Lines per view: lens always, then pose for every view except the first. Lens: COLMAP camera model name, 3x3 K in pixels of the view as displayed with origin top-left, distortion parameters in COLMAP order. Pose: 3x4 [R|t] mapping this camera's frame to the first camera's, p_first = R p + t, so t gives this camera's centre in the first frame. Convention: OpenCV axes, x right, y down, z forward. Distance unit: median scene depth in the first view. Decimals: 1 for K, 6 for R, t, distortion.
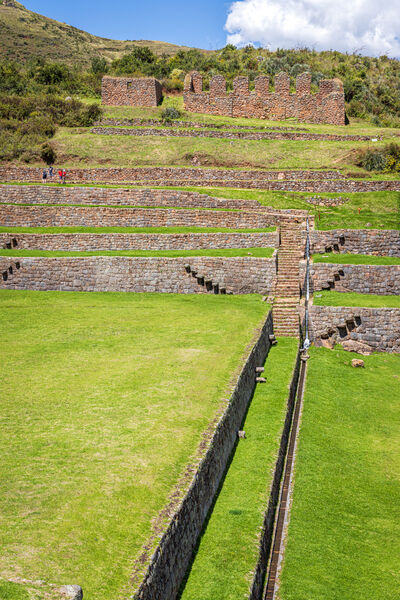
lens RADIAL K [[969.1, 0, 199.9], [0, 969.1, 300.5], [0, 0, 1]] dist [0.016212, 0.000000]
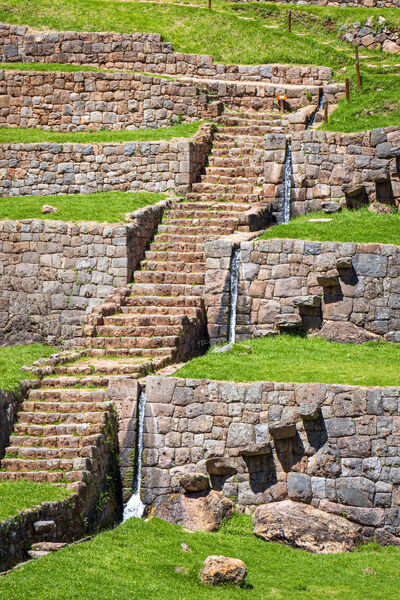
lens RADIAL K [[3364.7, 0, 200.0], [0, 3364.7, 299.7], [0, 0, 1]] dist [0.242273, 0.000000]
pose [[0.988822, 0.001659, -0.149089, 0.249509], [-0.010119, 0.998379, -0.056006, 0.034070], [0.148755, 0.056889, 0.987236, 0.033419]]
